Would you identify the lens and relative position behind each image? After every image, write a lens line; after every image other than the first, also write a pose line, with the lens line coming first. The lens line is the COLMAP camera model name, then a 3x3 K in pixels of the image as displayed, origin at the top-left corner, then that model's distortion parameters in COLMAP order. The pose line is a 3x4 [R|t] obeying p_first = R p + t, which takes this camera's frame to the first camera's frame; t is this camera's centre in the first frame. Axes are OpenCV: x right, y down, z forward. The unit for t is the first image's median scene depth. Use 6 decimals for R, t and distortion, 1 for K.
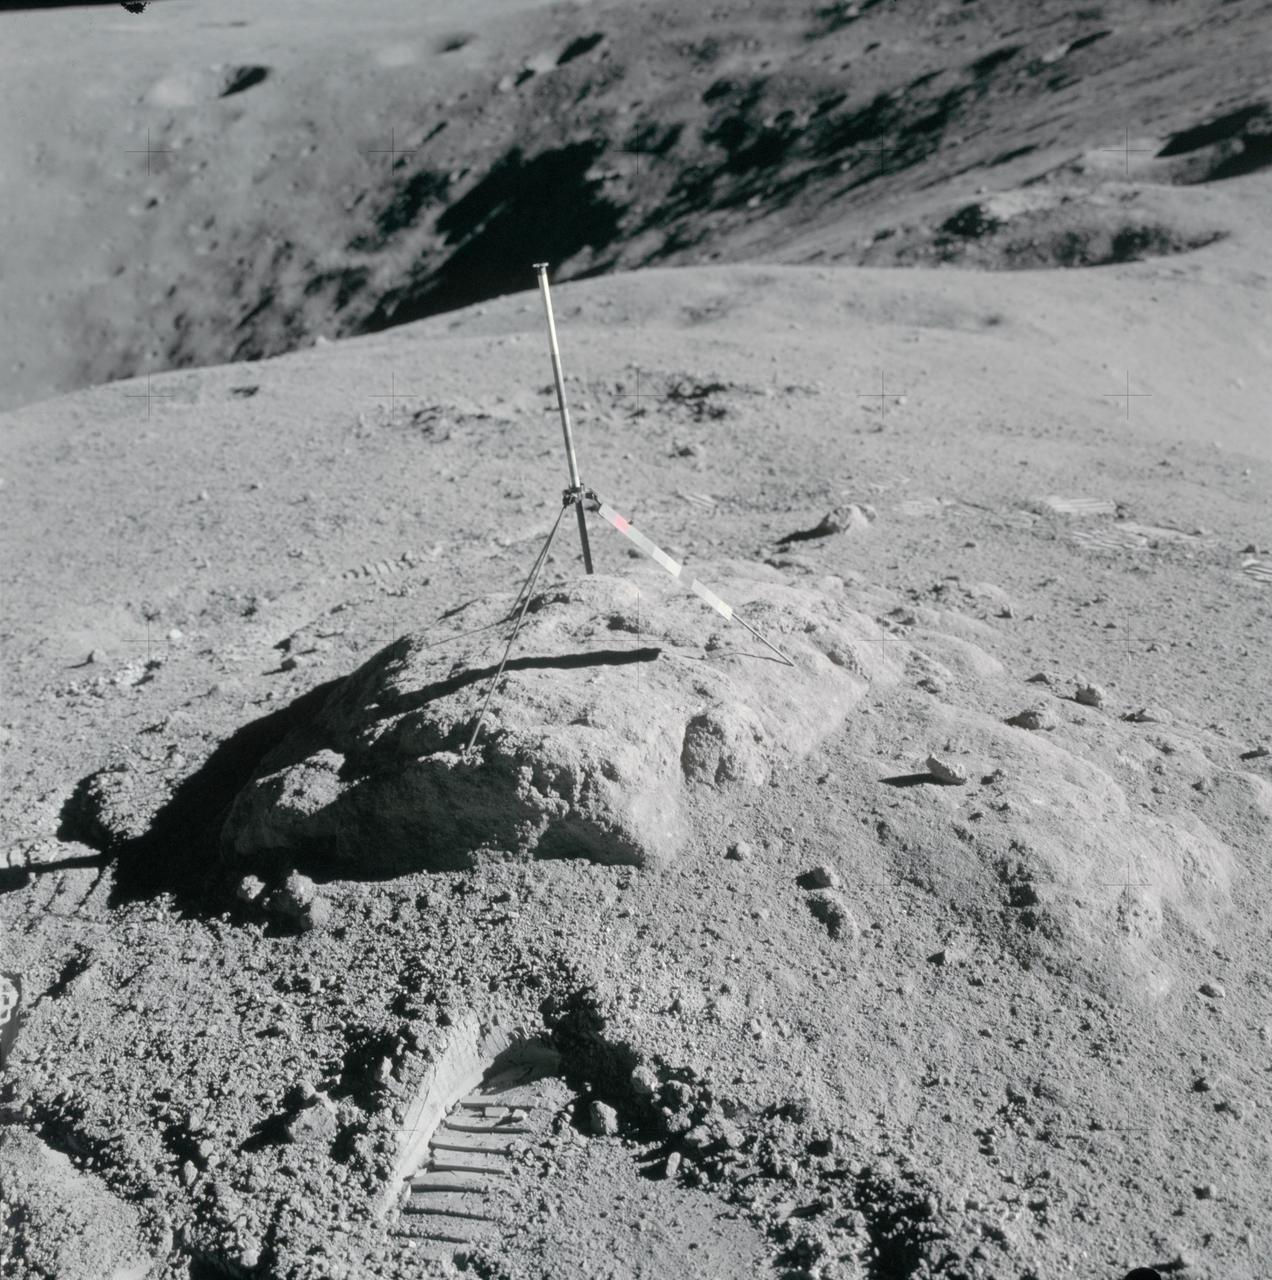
lens RADIAL K [[1624.3, 0, 636.0], [0, 1624.3, 640.0], [0, 0, 1]] dist [-0.035186, 0.052500]
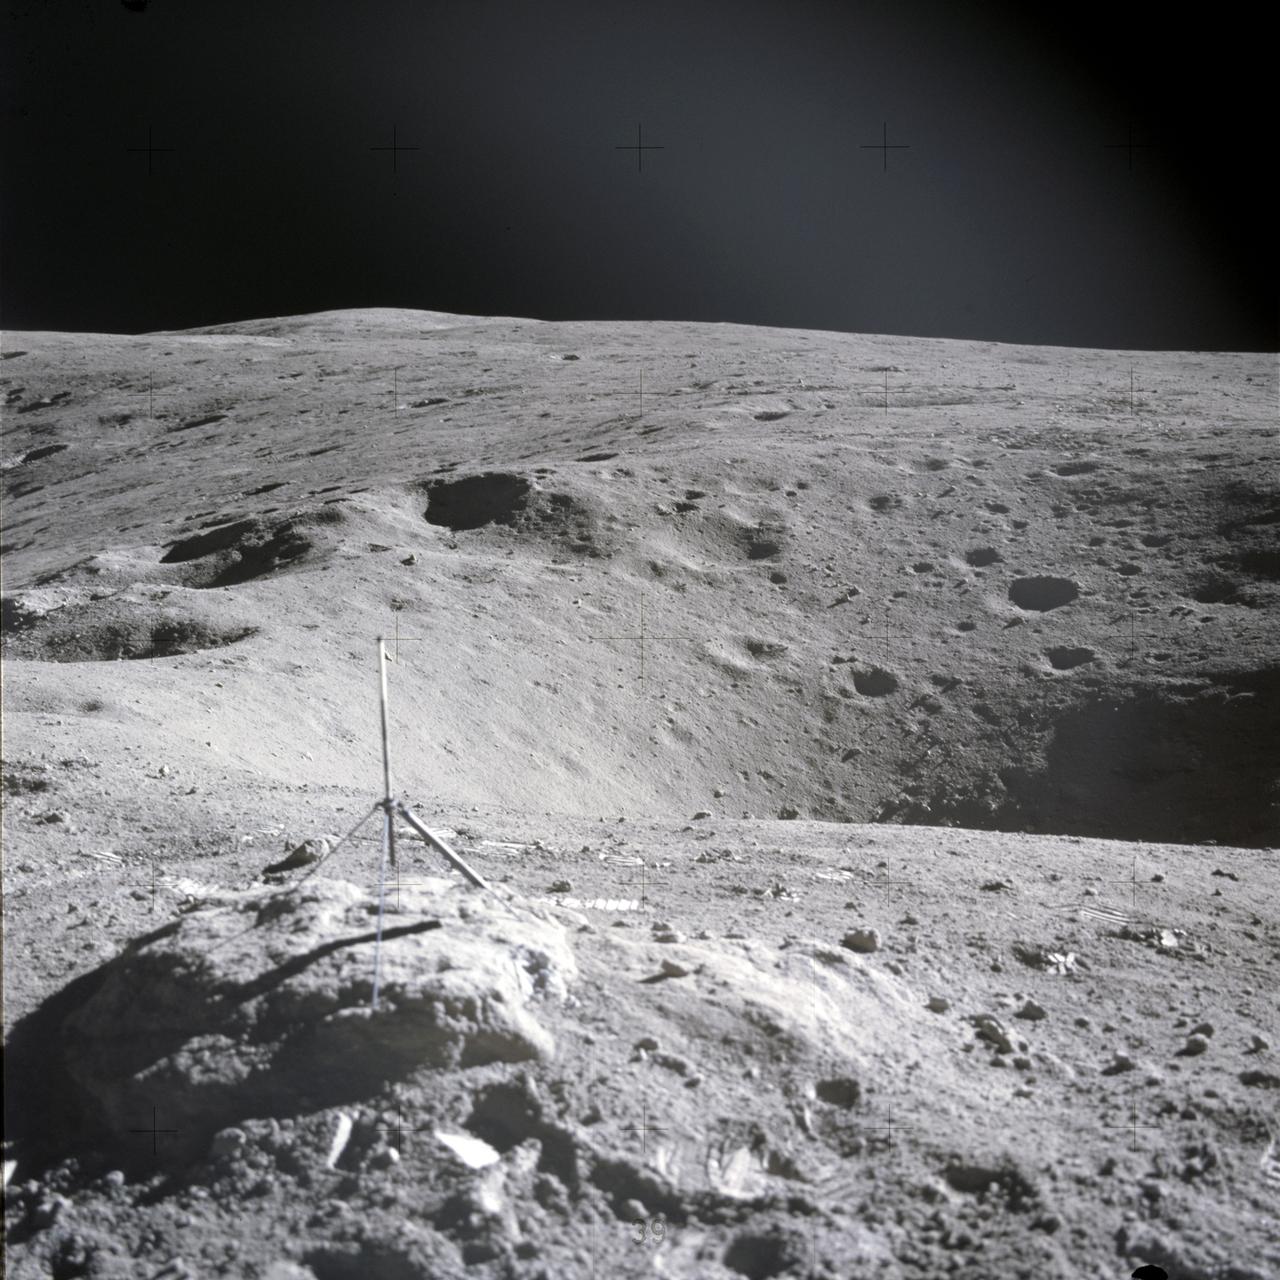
lens RADIAL K [[1681.5, 0, 651.0], [0, 1681.5, 640.0], [0, 0, 1]] dist [-0.015168, -0.012314]
pose [[0.753505, 0.011248, 0.657346, -0.222064], [0.147681, 0.971406, -0.185906, 0.018887], [-0.640641, 0.237158, 0.730298, -0.046891]]
